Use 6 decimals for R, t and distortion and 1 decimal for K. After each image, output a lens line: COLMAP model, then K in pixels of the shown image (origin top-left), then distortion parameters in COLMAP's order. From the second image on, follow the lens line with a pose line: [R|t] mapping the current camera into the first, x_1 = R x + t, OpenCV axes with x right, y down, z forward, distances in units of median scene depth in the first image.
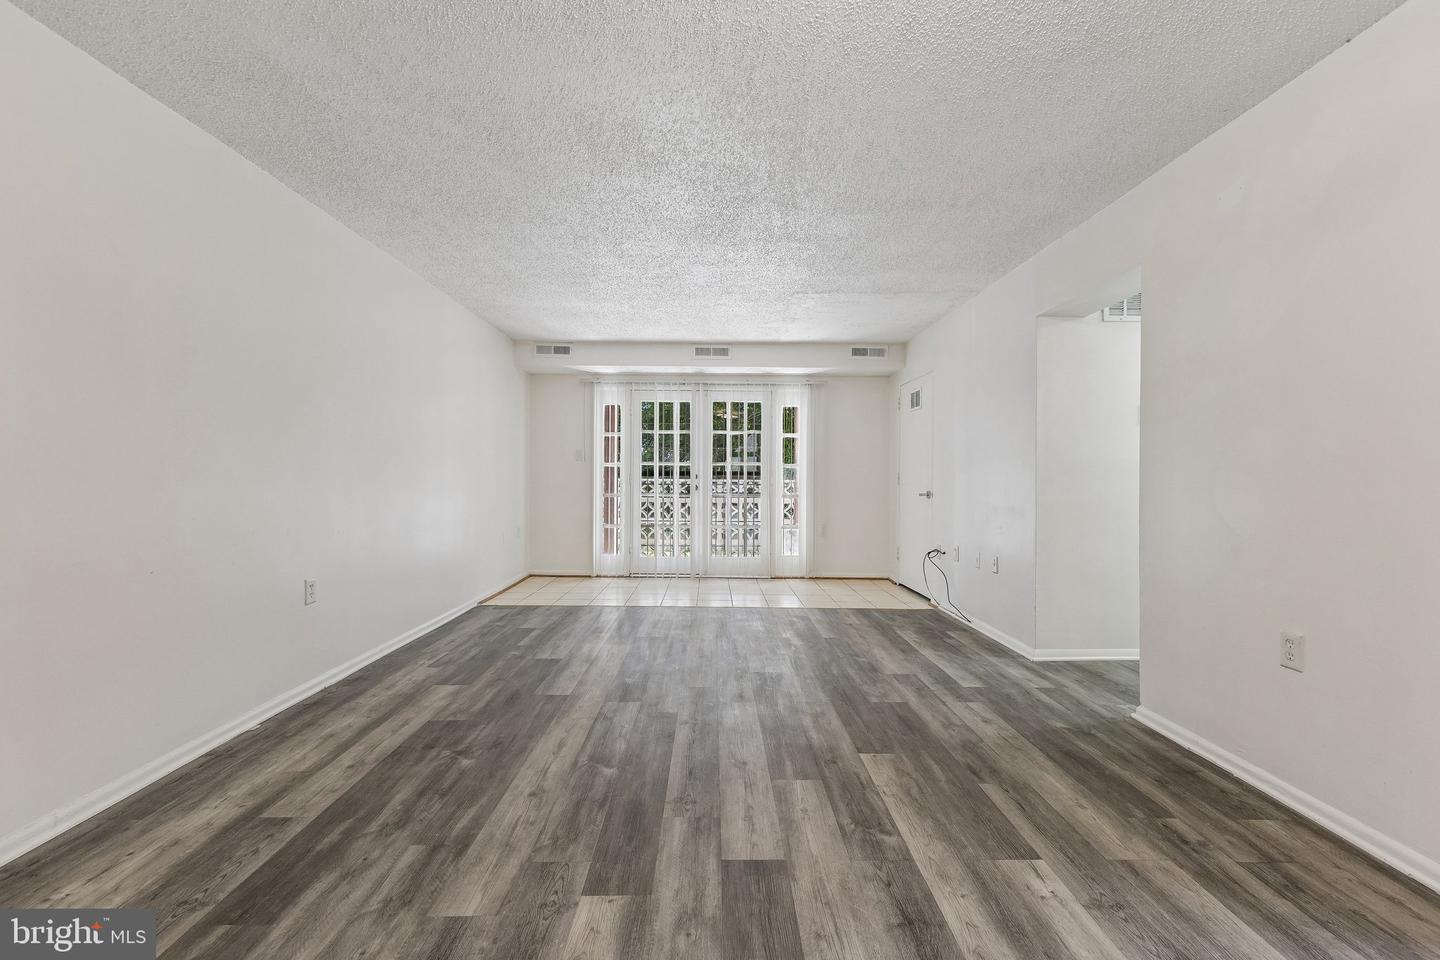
lens RADIAL K [[623.1, 0, 719.3], [0, 623.1, 474.9], [0, 0, 1]] dist [0.014557, -0.003865]
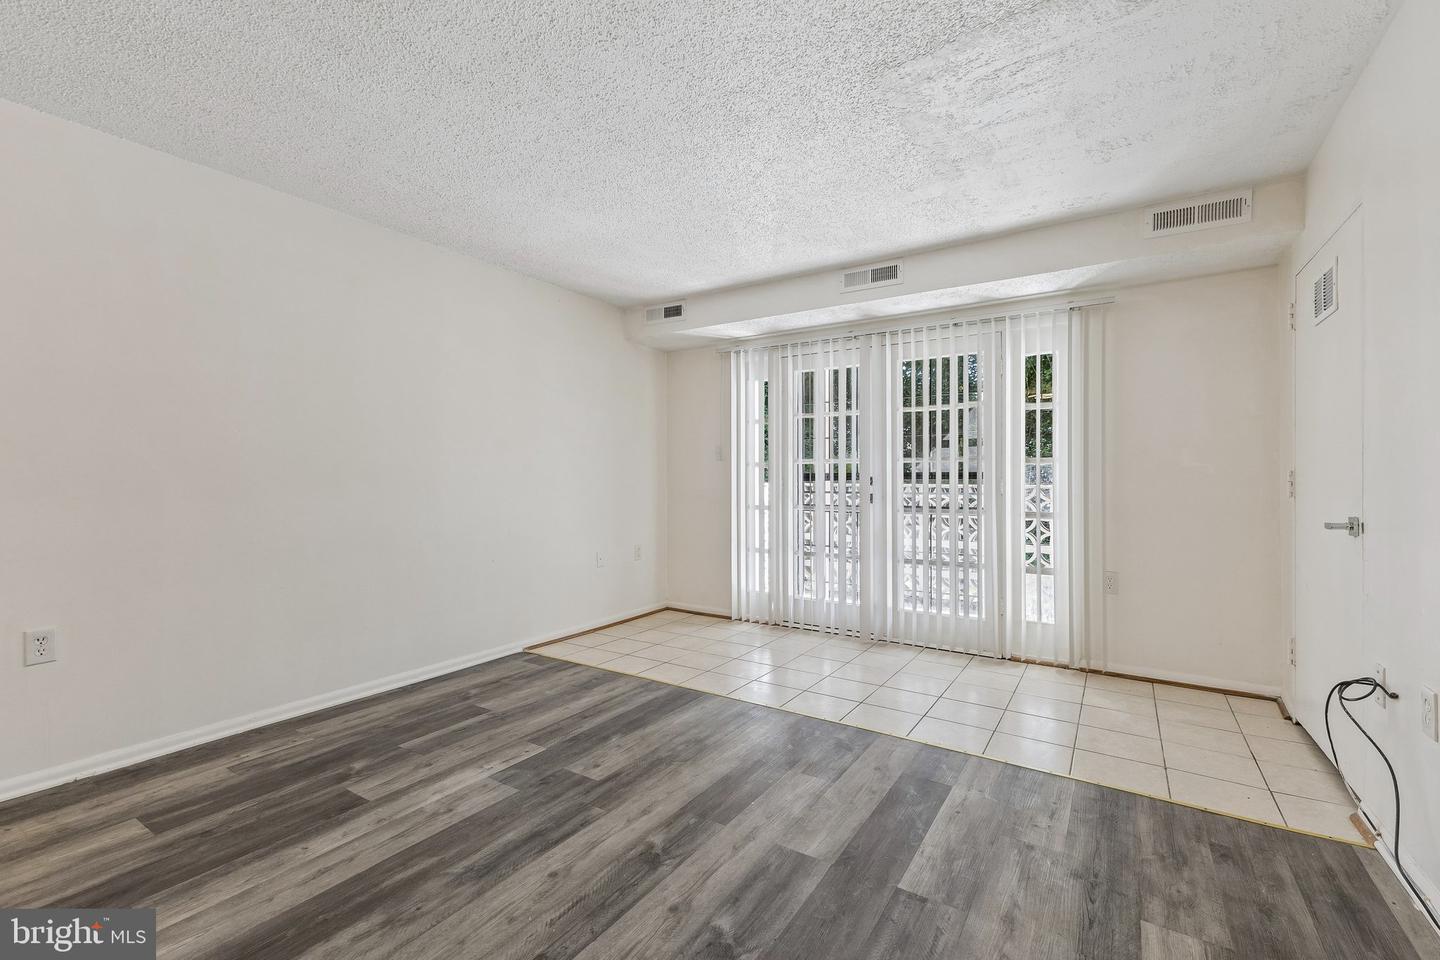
lens RADIAL K [[623.1, 0, 715.5], [0, 623.1, 477.5], [0, 0, 1]] dist [0.014557, -0.003865]
pose [[0.832268, -0.008601, -0.554307, 0.363391], [0.008283, 0.999961, -0.003079, -0.000626], [0.554312, -0.002029, 0.832307, 0.745743]]
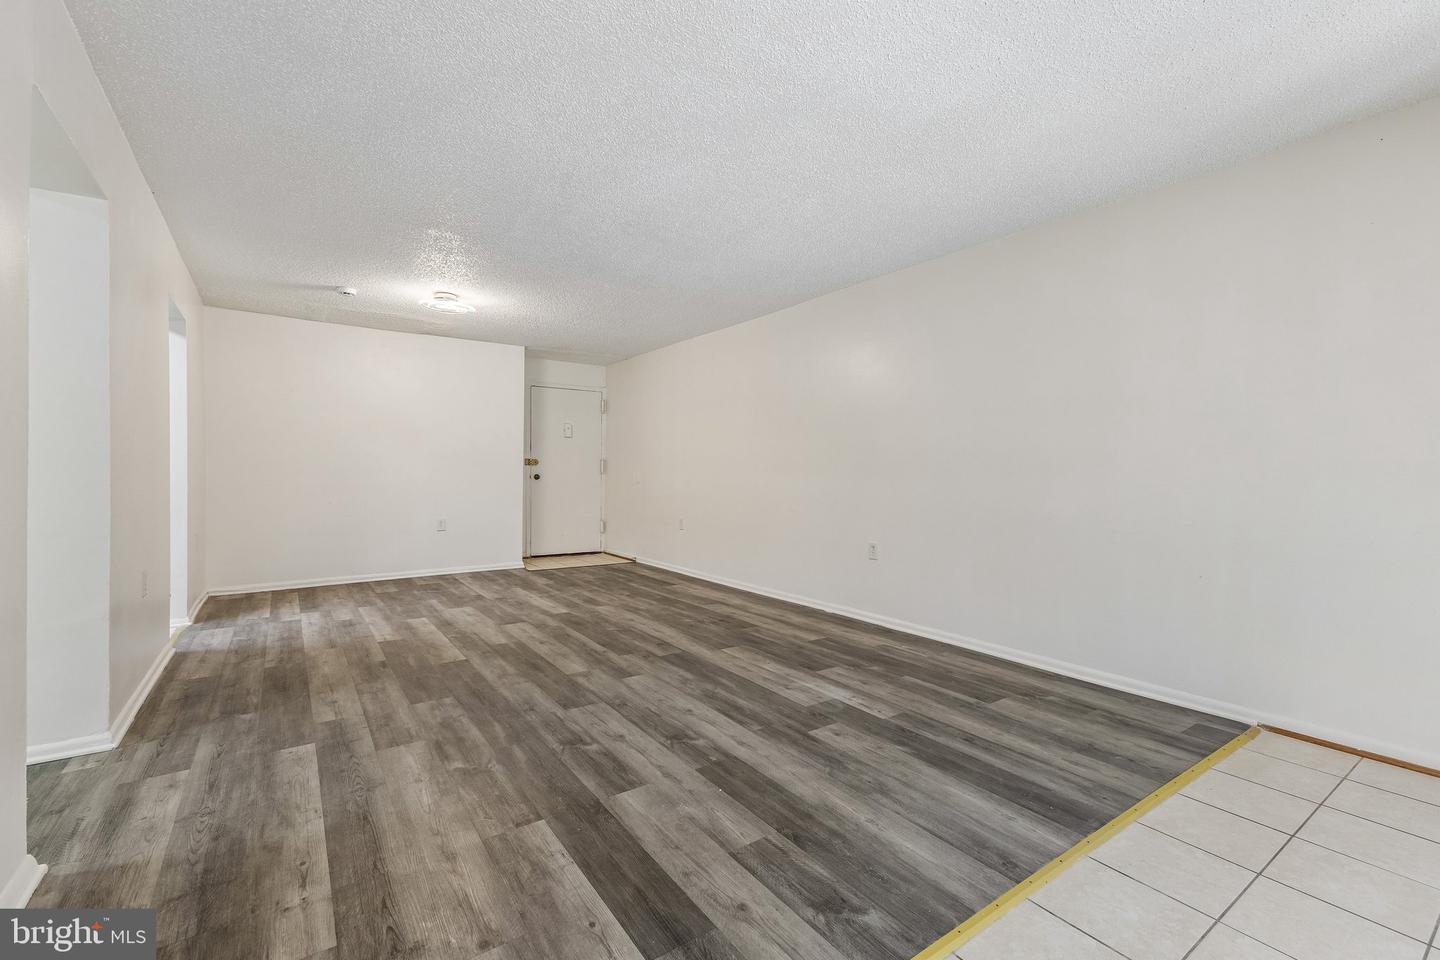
lens RADIAL K [[623.1, 0, 724.9], [0, 623.1, 481.4], [0, 0, 1]] dist [0.014557, -0.003865]
pose [[-0.823928, -0.000842, -0.566694, 0.388794], [-0.008394, 0.999907, 0.010719, 0.014091], [0.566632, 0.013589, -0.823859, 1.781680]]
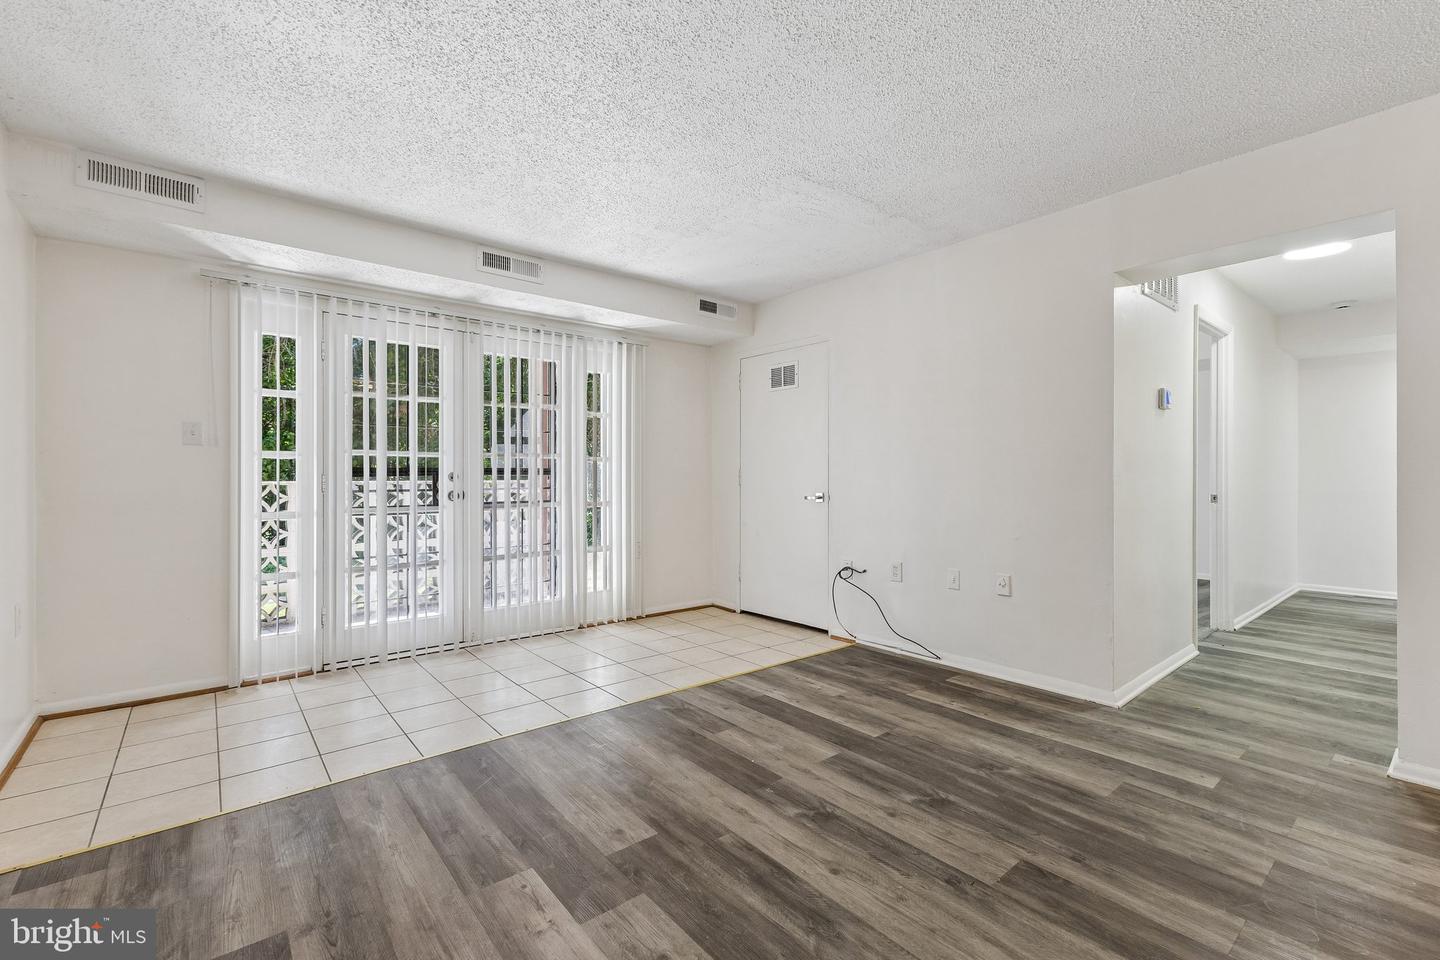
lens RADIAL K [[623.1, 0, 722.3], [0, 623.1, 471.9], [0, 0, 1]] dist [0.014557, -0.003865]
pose [[0.777508, -0.005021, 0.628853, -0.417906], [0.003988, 0.999987, 0.003054, -0.005333], [-0.628860, 0.000134, 0.777518, 0.759120]]
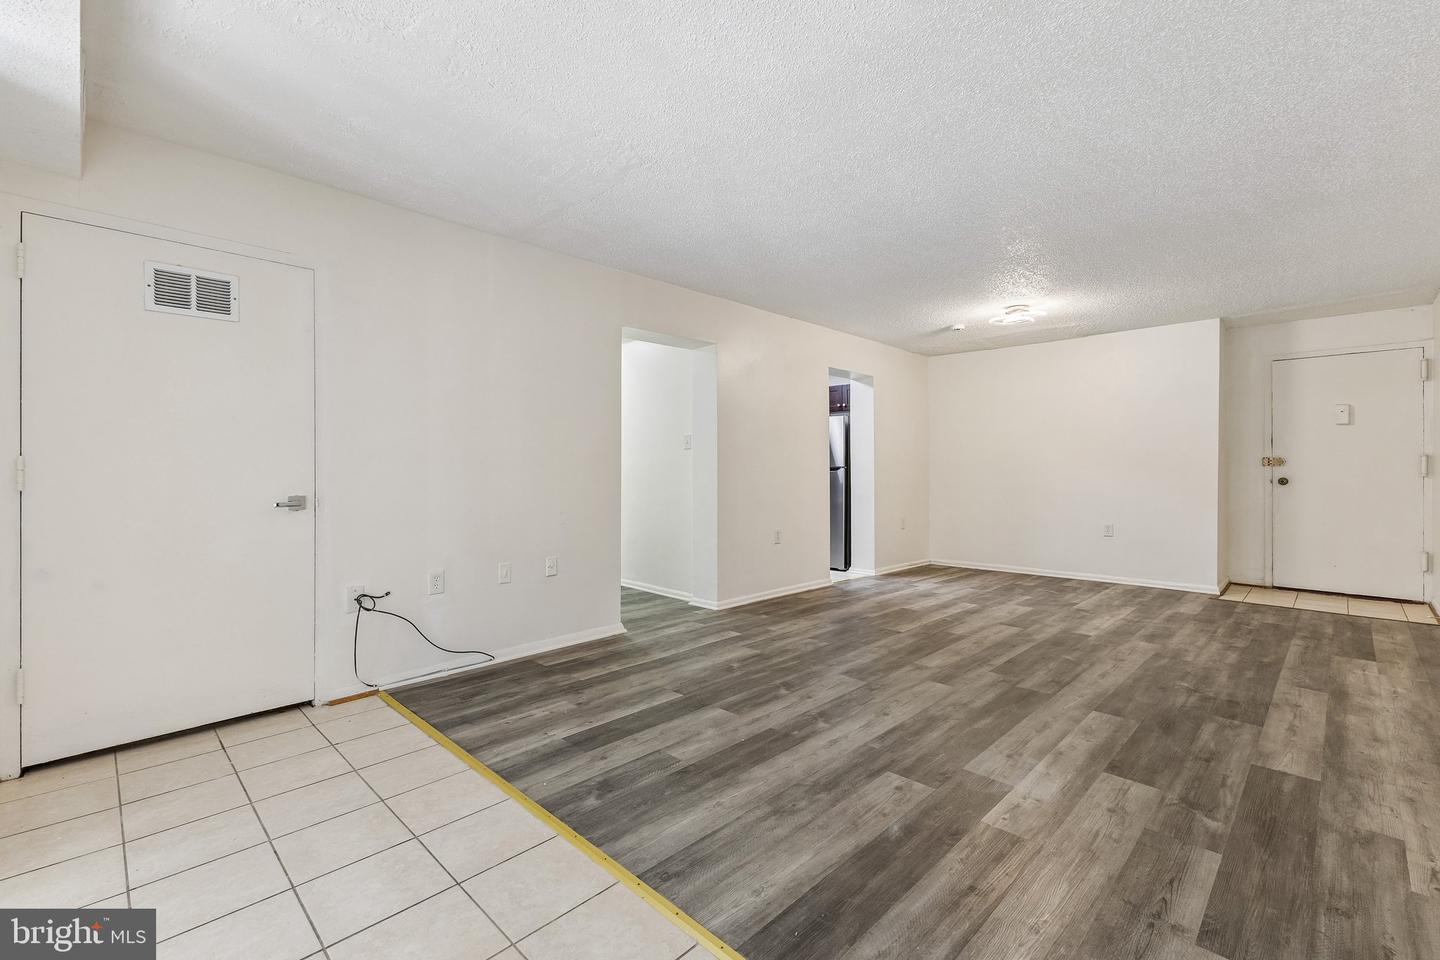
lens RADIAL K [[623.1, 0, 716.3], [0, 623.1, 476.7], [0, 0, 1]] dist [0.014557, -0.003865]
pose [[-0.698727, -0.011308, 0.715299, -0.452706], [-0.004577, 0.999925, 0.011337, 0.003290], [-0.715374, 0.004648, -0.698727, 1.816431]]
